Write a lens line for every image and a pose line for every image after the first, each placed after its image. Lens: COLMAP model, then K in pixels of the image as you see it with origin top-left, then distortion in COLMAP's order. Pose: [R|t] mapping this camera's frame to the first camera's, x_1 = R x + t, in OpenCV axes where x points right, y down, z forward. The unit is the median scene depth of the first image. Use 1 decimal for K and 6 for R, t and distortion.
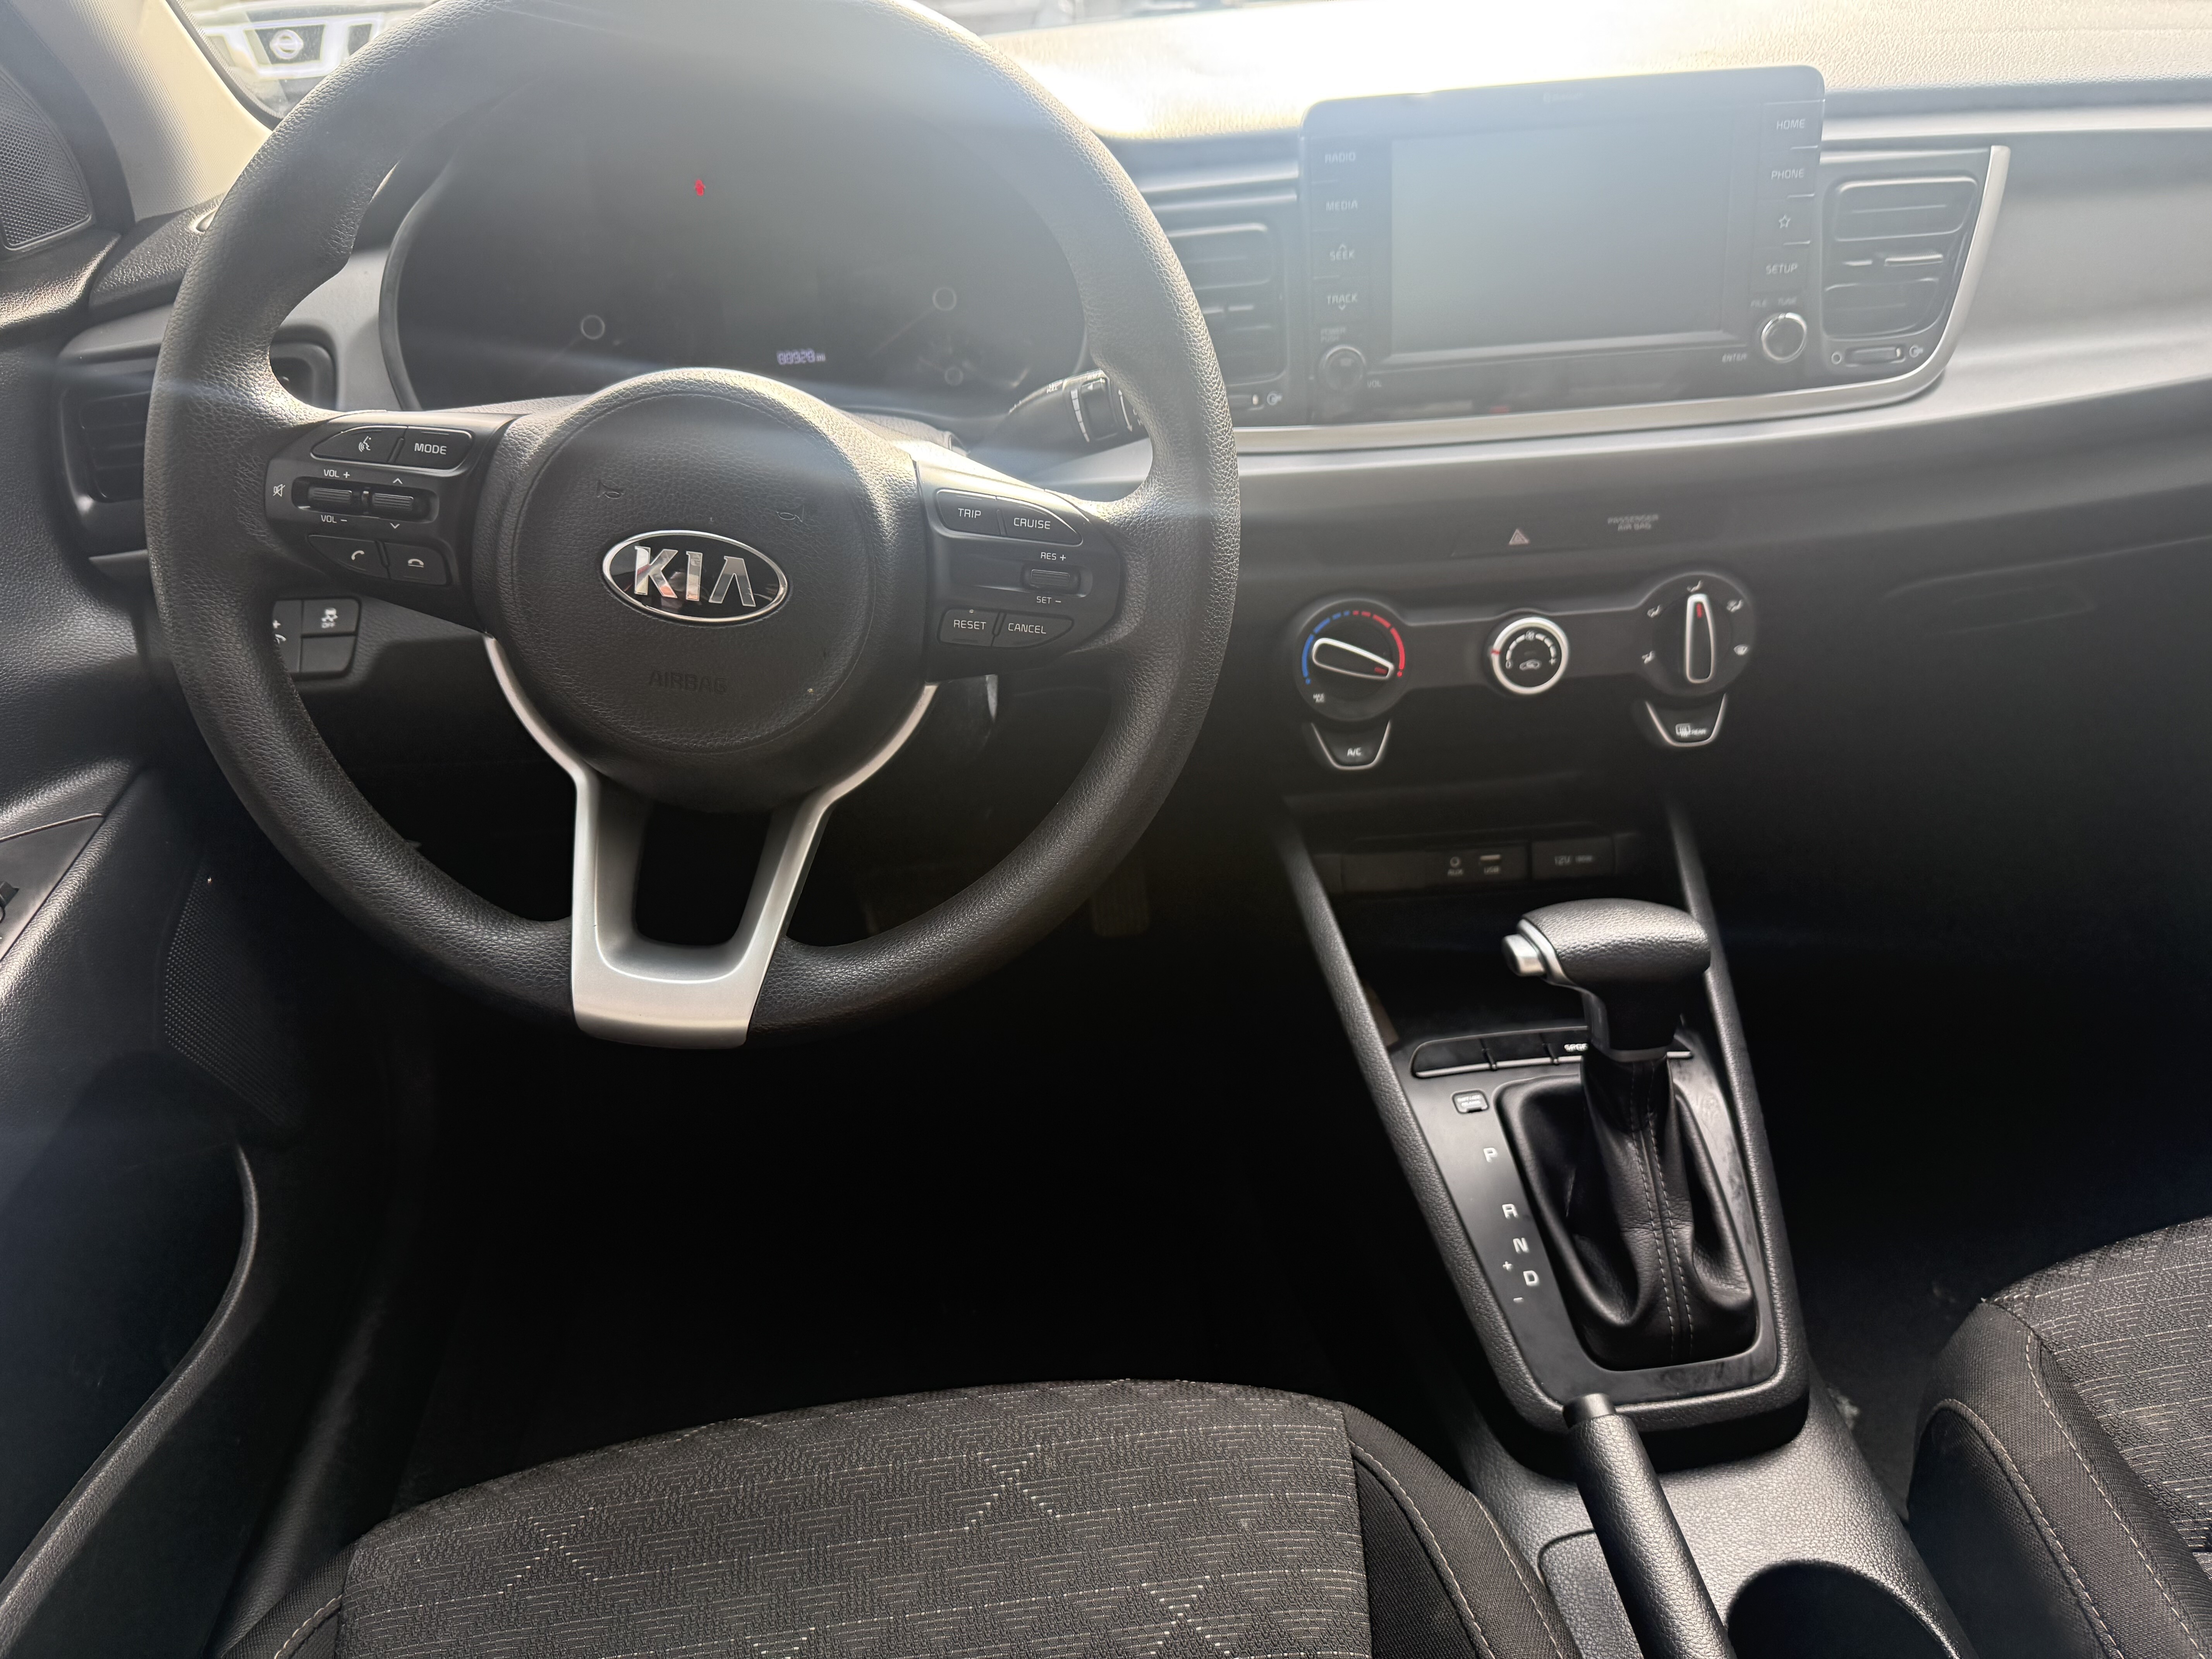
lens RADIAL K [[1581.0, 0, 1106.5], [0, 1581.0, 827.1], [0, 0, 1]] dist [0.011722, -0.002616]
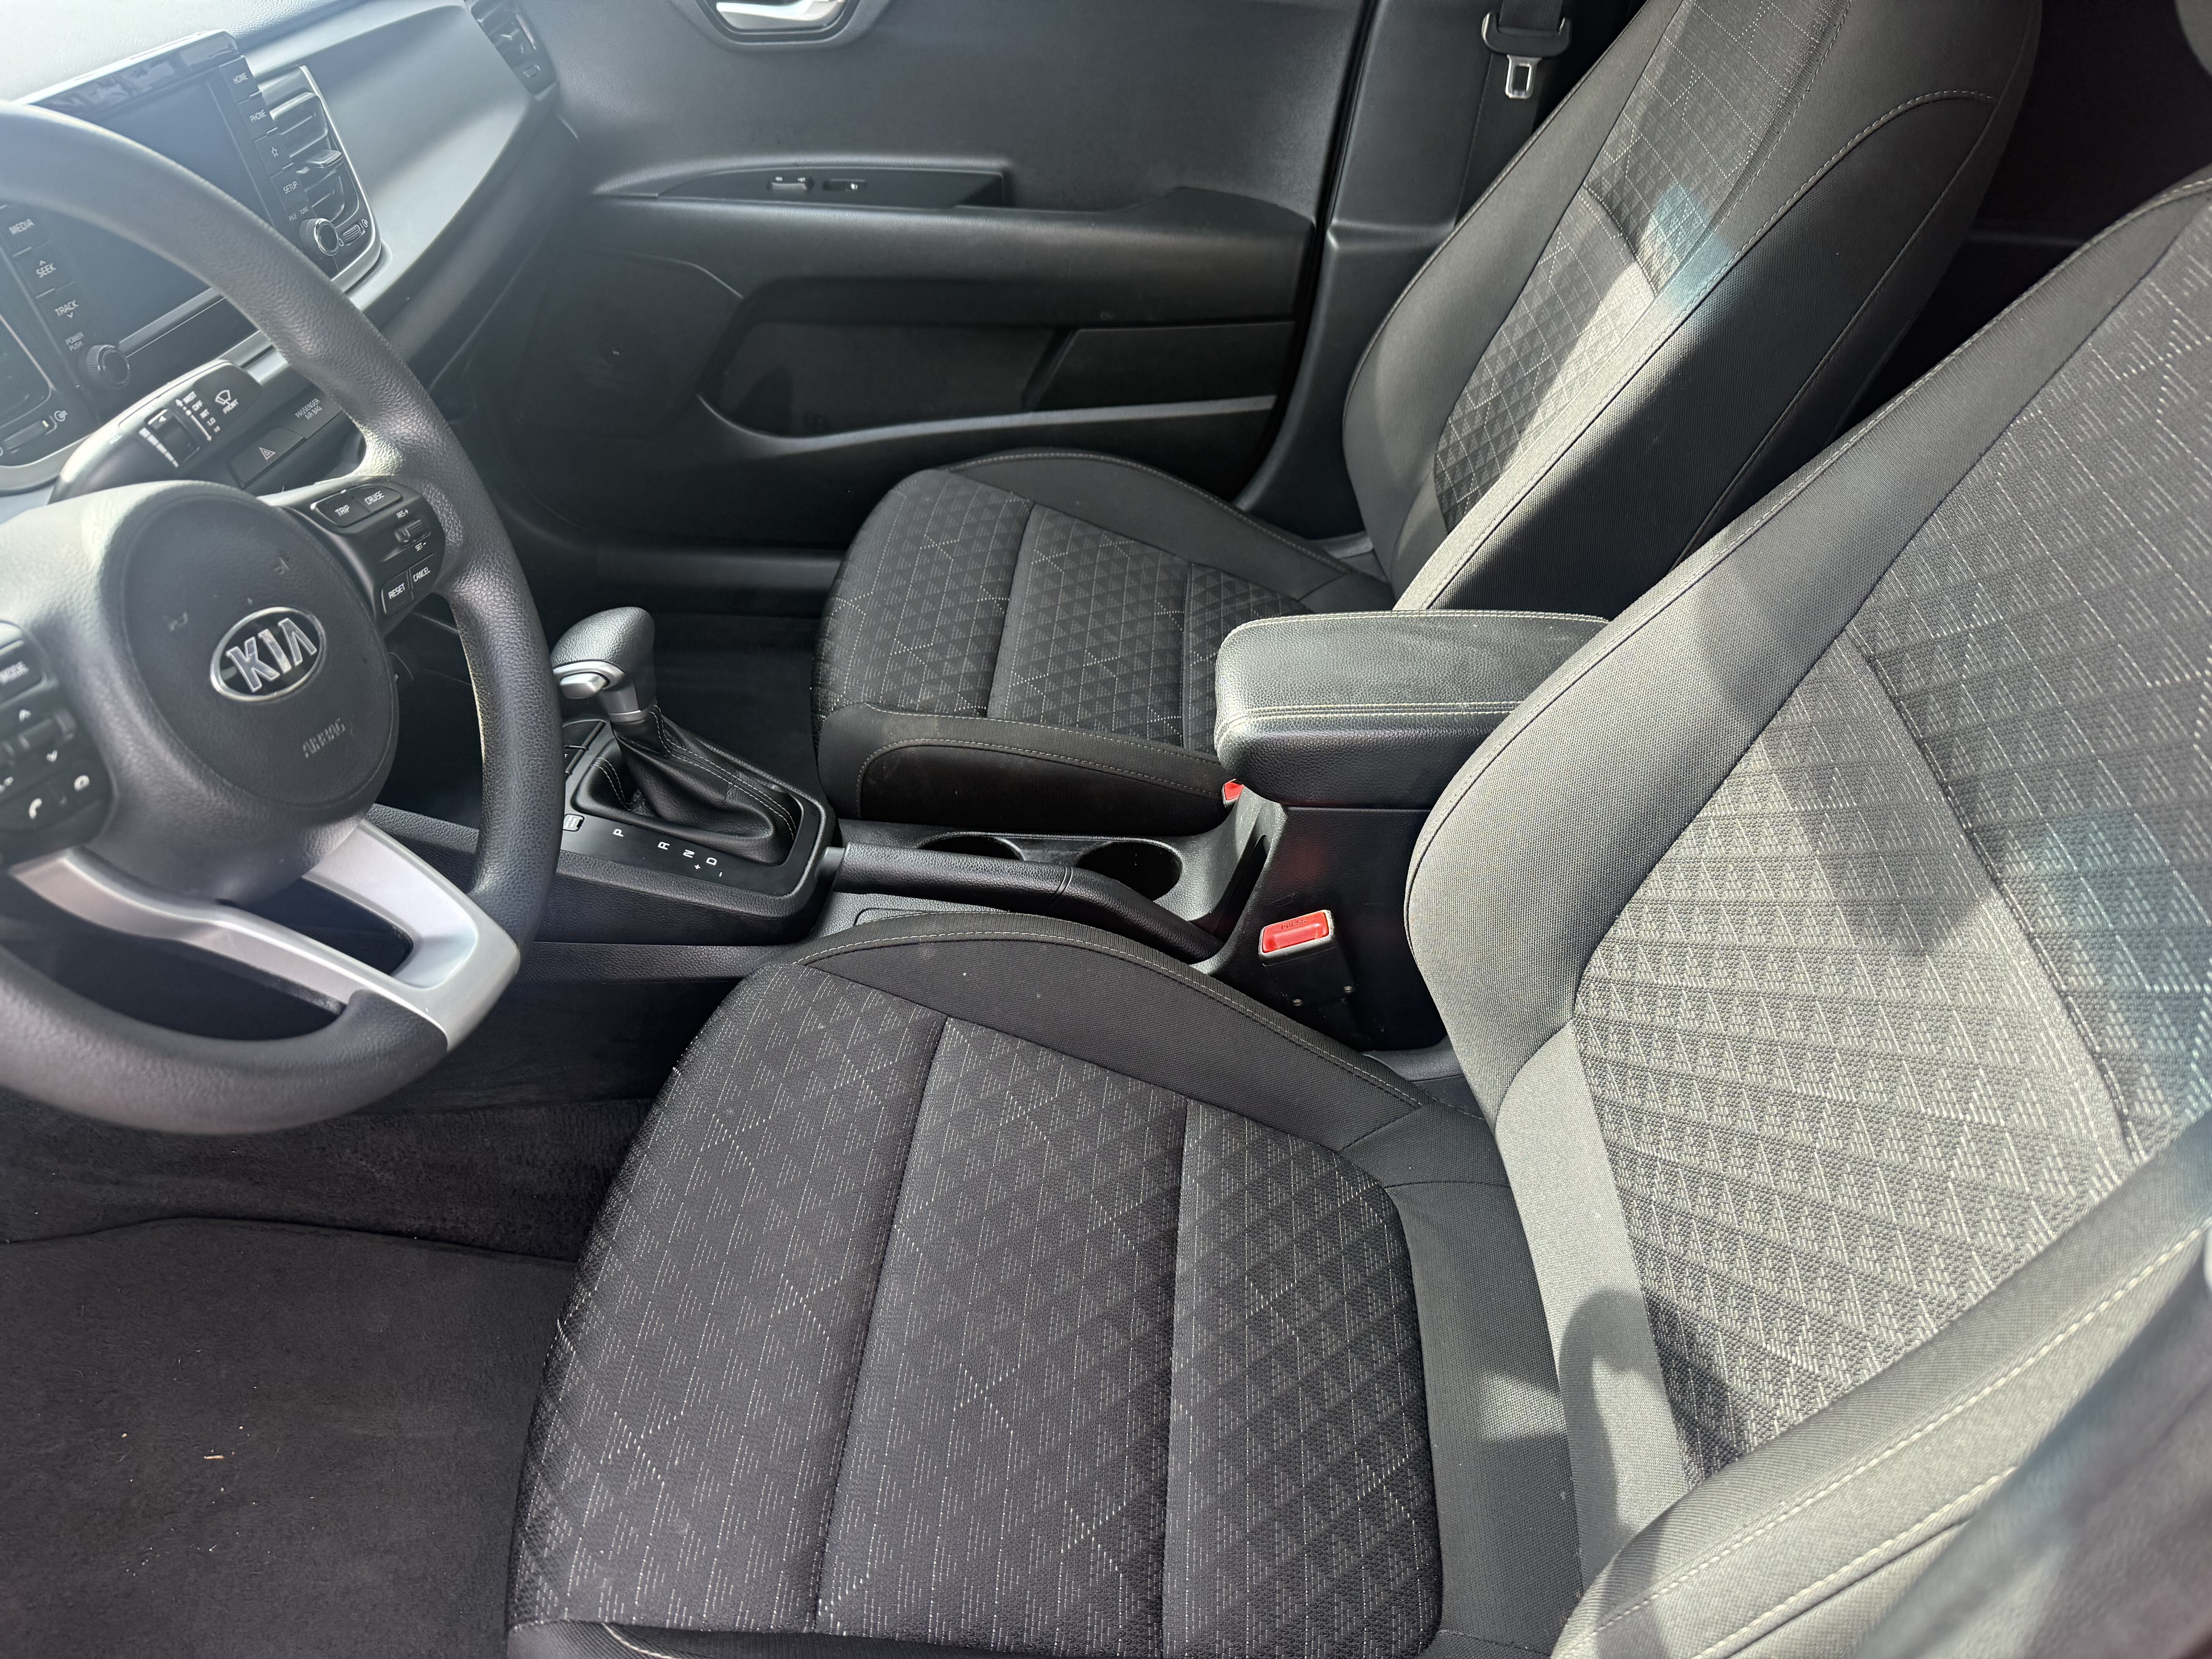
lens RADIAL K [[1581.0, 0, 1105.8], [0, 1581.0, 830.7], [0, 0, 1]] dist [0.011722, -0.002616]
pose [[0.189635, -0.566010, 0.802291, -0.959975], [0.476898, 0.767356, 0.428641, -0.224962], [-0.858258, 0.301325, 0.415447, 0.070685]]
